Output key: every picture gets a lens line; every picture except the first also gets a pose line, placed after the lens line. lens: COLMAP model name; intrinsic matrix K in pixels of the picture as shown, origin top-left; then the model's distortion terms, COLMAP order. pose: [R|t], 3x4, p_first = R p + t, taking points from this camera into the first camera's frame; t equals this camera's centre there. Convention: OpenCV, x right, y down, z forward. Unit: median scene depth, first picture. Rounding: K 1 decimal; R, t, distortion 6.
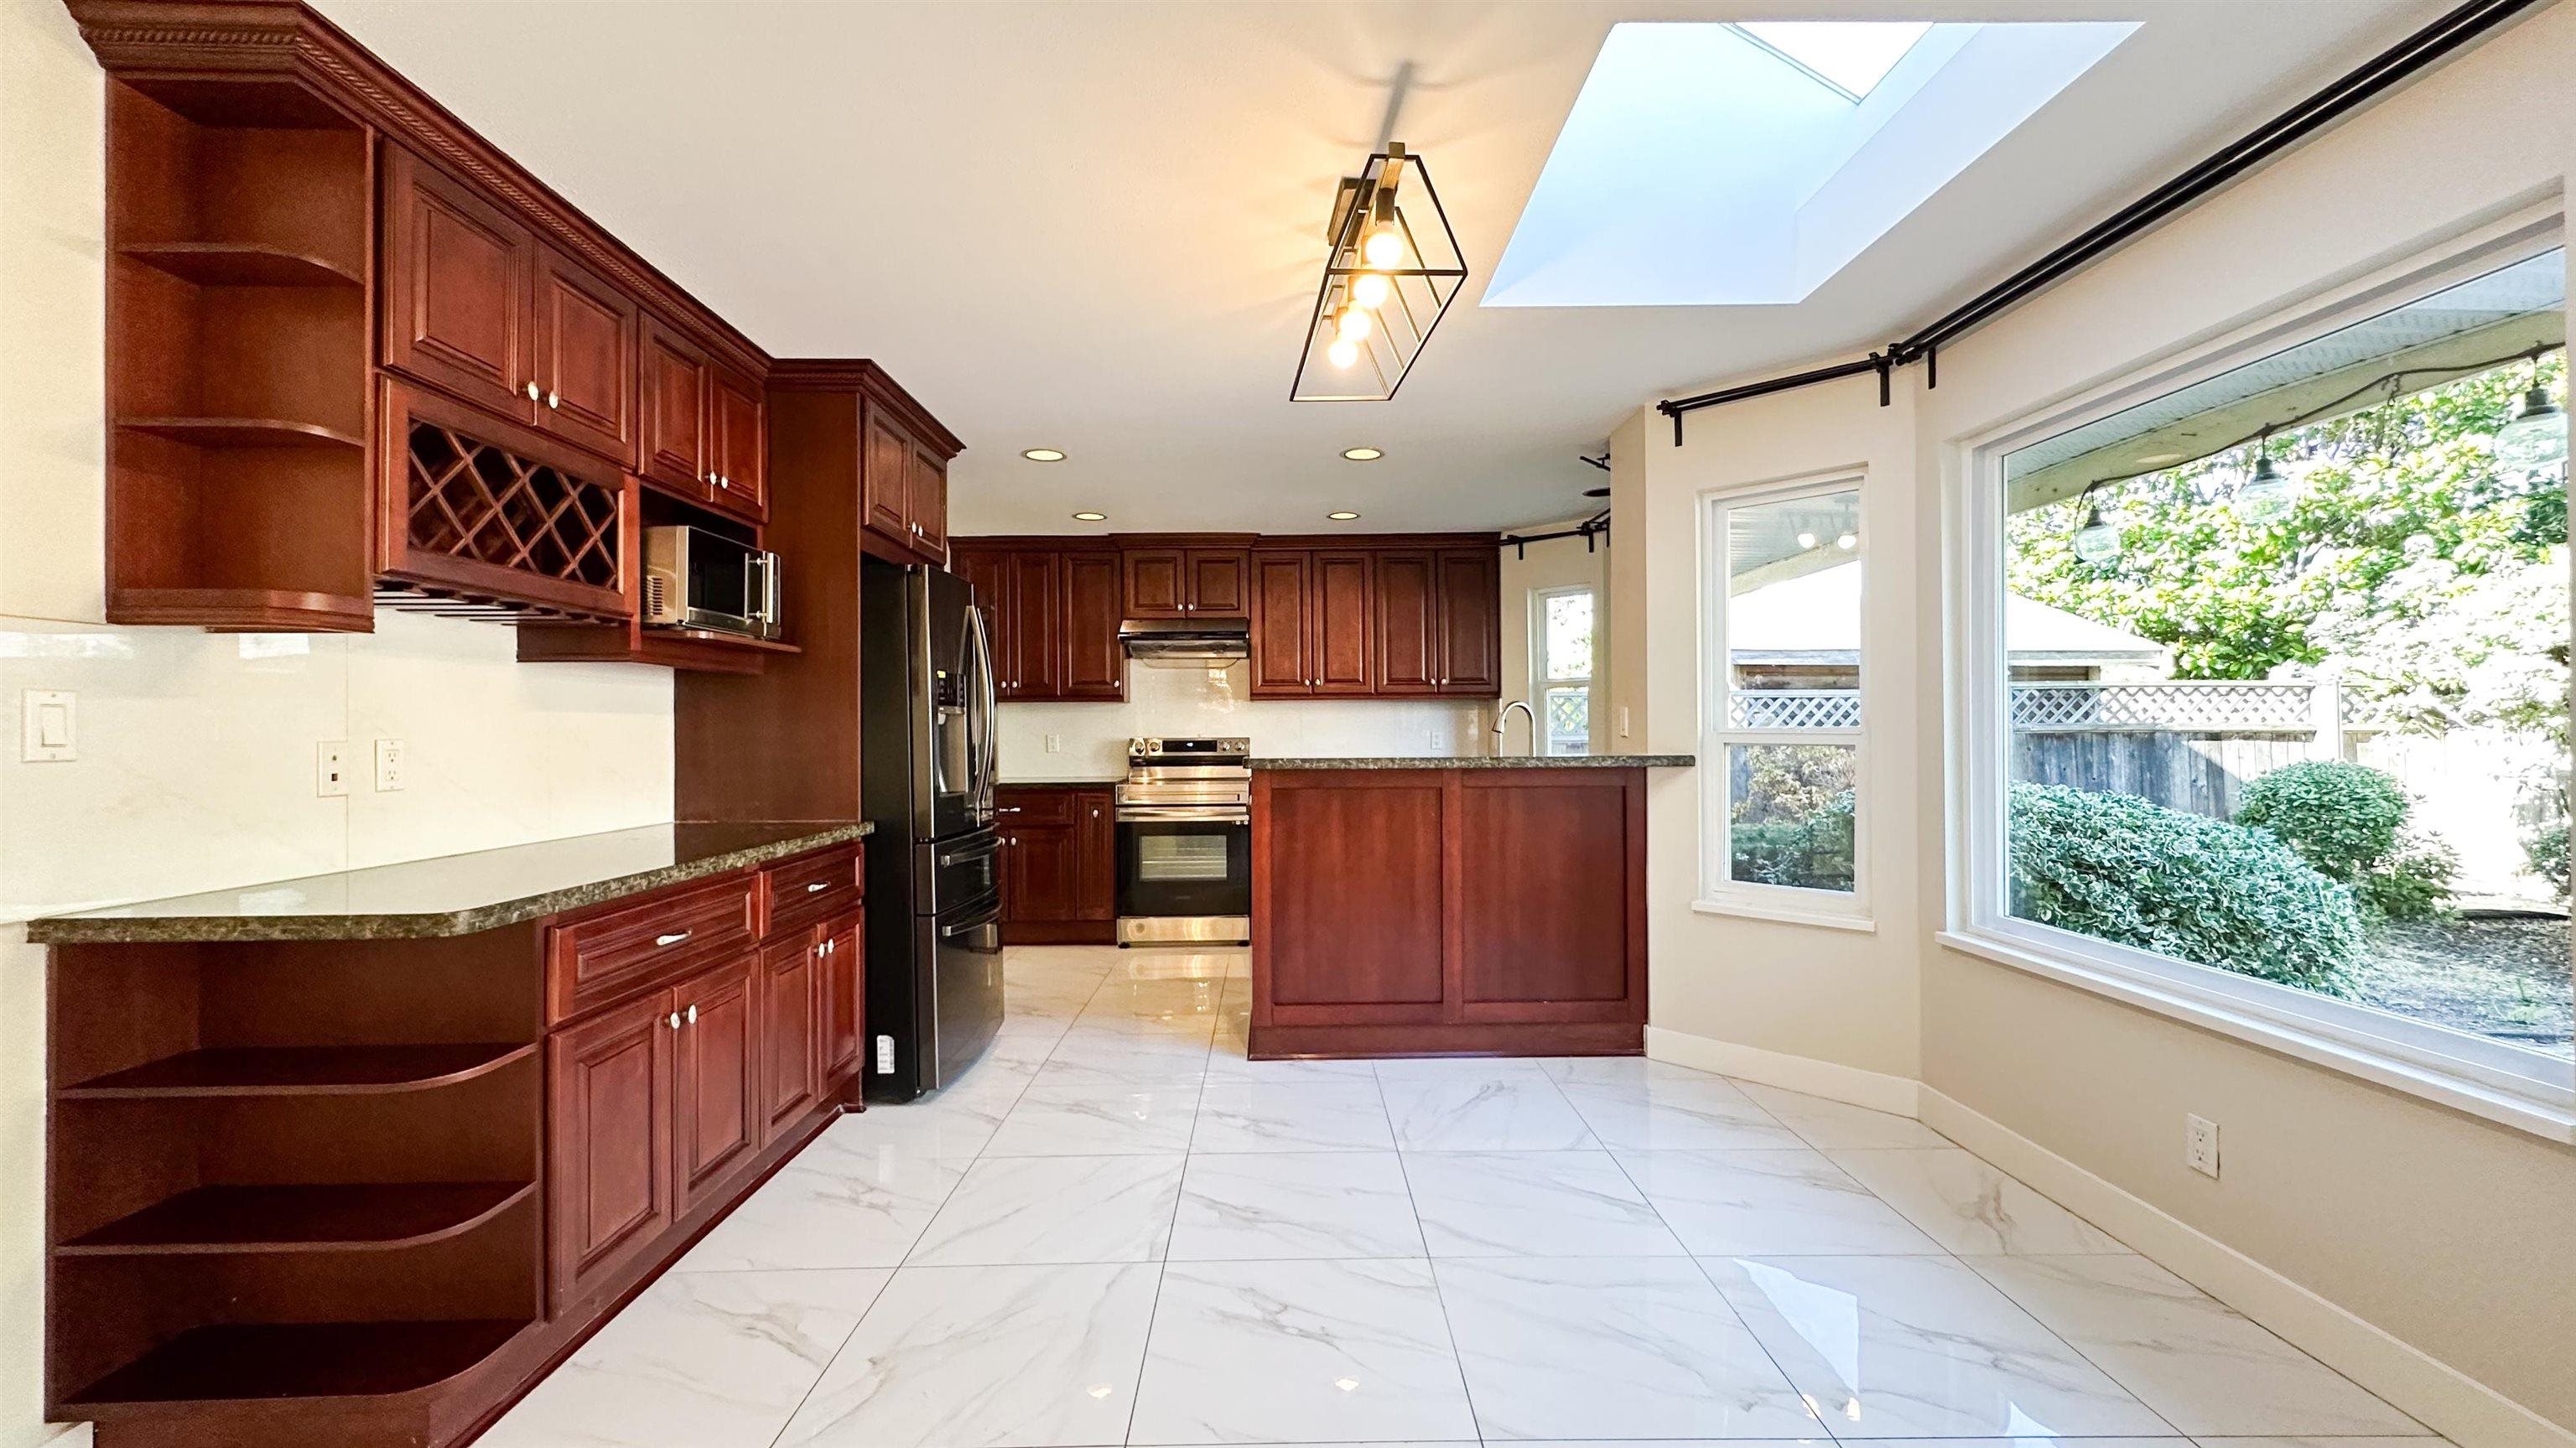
lens RADIAL K [[1030.0, 0, 1287.0], [0, 1030.0, 726.9], [0, 0, 1]] dist [-0.001534, 0.002499]
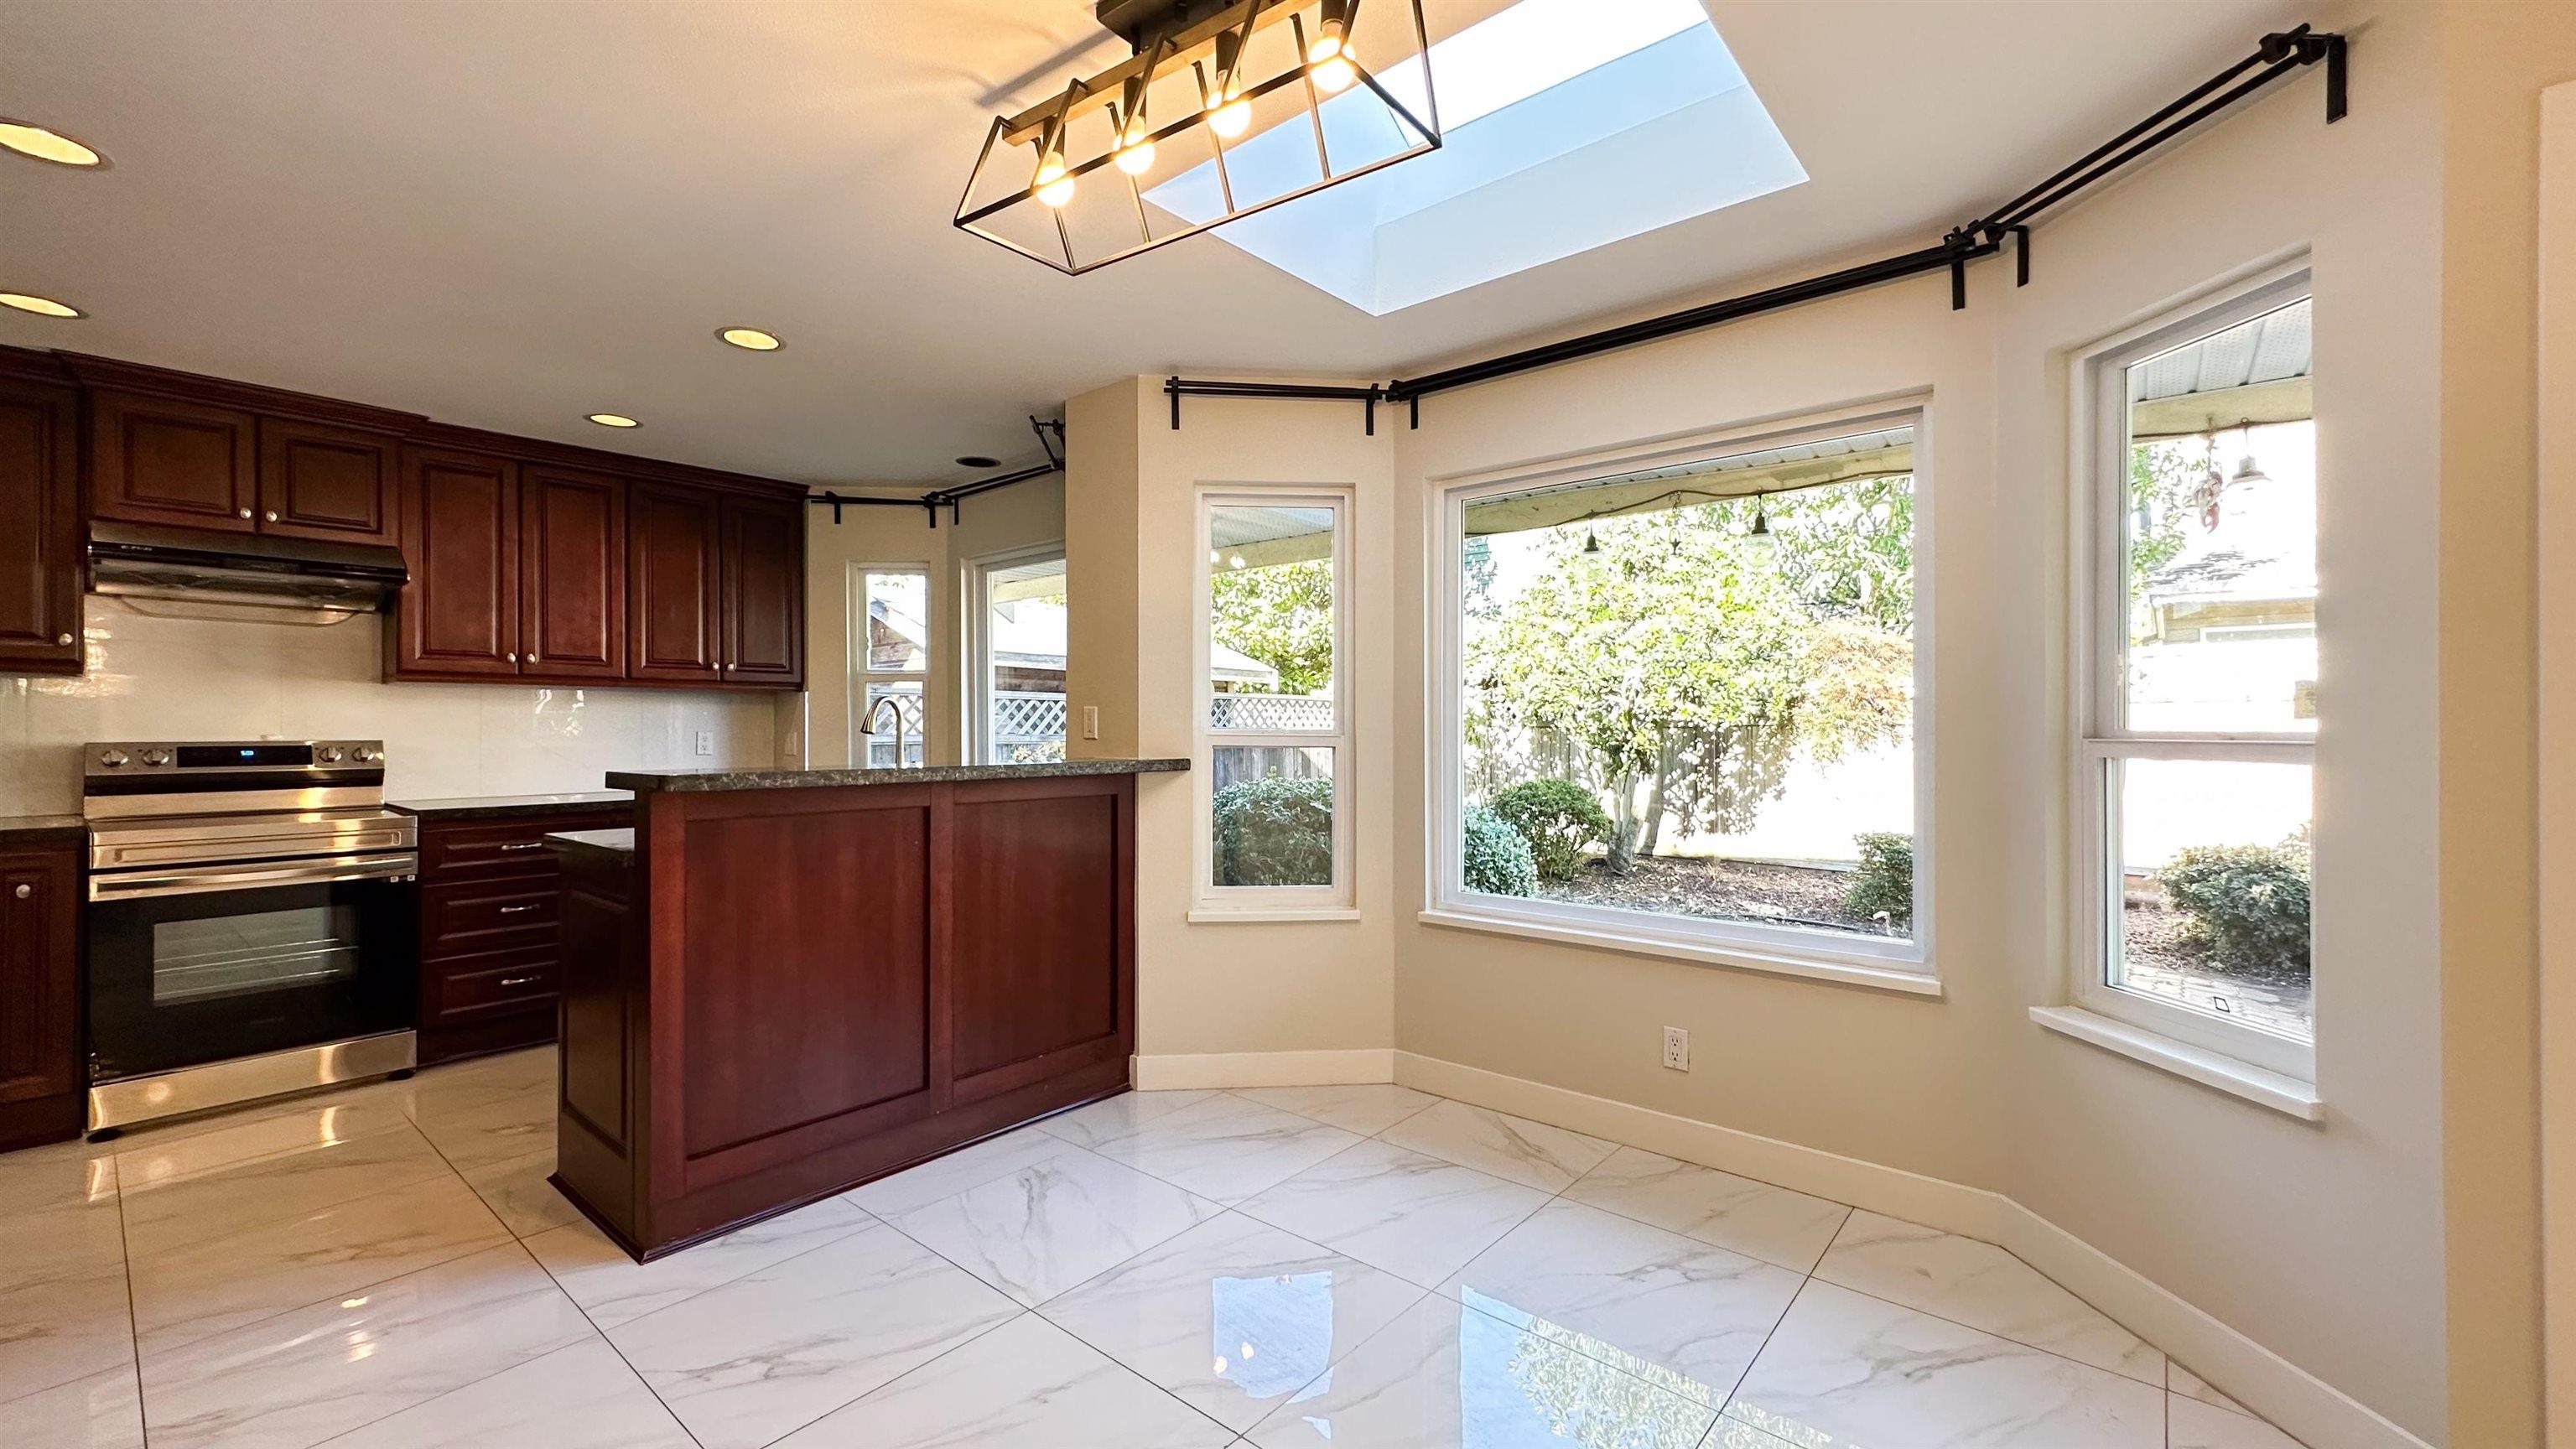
lens RADIAL K [[1030.0, 0, 1295.2], [0, 1030.0, 724.0], [0, 0, 1]] dist [-0.001534, 0.002499]
pose [[0.651737, 0.009475, 0.758386, -0.253444], [-0.006267, 0.999955, -0.007107, 0.001828], [-0.758419, -0.000121, 0.651767, 0.298958]]
